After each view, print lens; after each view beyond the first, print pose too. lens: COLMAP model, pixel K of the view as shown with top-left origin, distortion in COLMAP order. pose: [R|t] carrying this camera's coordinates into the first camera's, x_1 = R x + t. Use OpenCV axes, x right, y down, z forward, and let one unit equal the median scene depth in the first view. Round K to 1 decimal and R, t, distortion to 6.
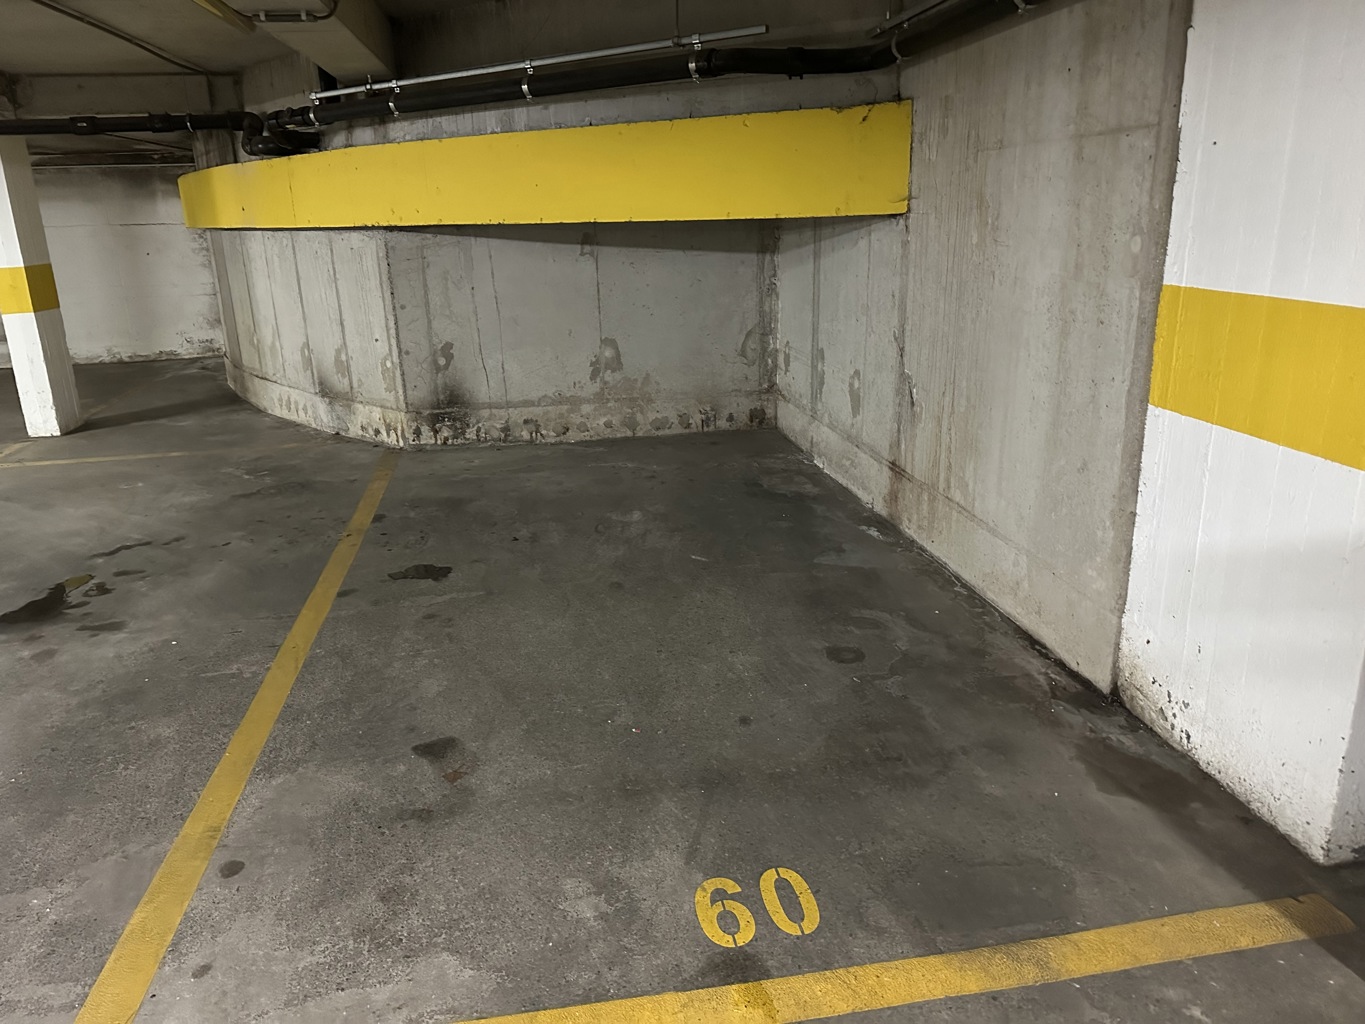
lens RADIAL K [[979.7, 0, 682.5], [0, 979.7, 512.0], [0, 0, 1]] dist [0.116531, -0.220091]
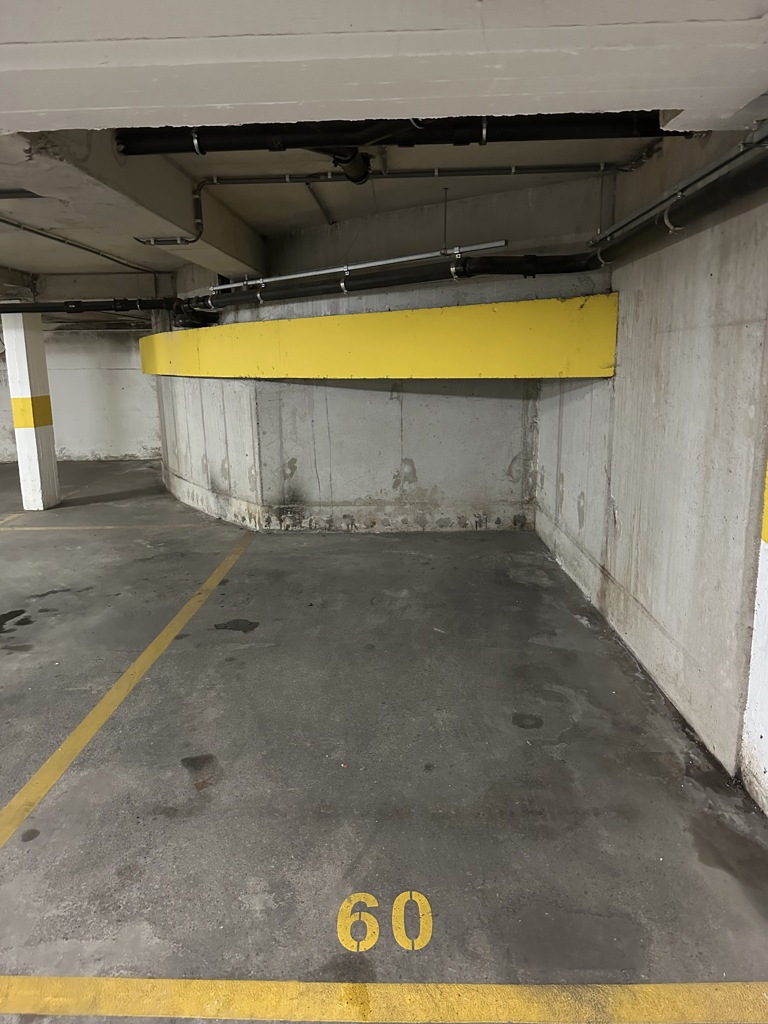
lens RADIAL K [[740.9, 0, 384.0], [0, 740.9, 512.0], [0, 0, 1]] dist [0.040856, -0.061838]
pose [[0.981213, 0.049423, -0.186488, 0.142336], [-0.065885, 0.994358, -0.083133, -0.027845], [0.181327, 0.093858, 0.978934, 0.009684]]
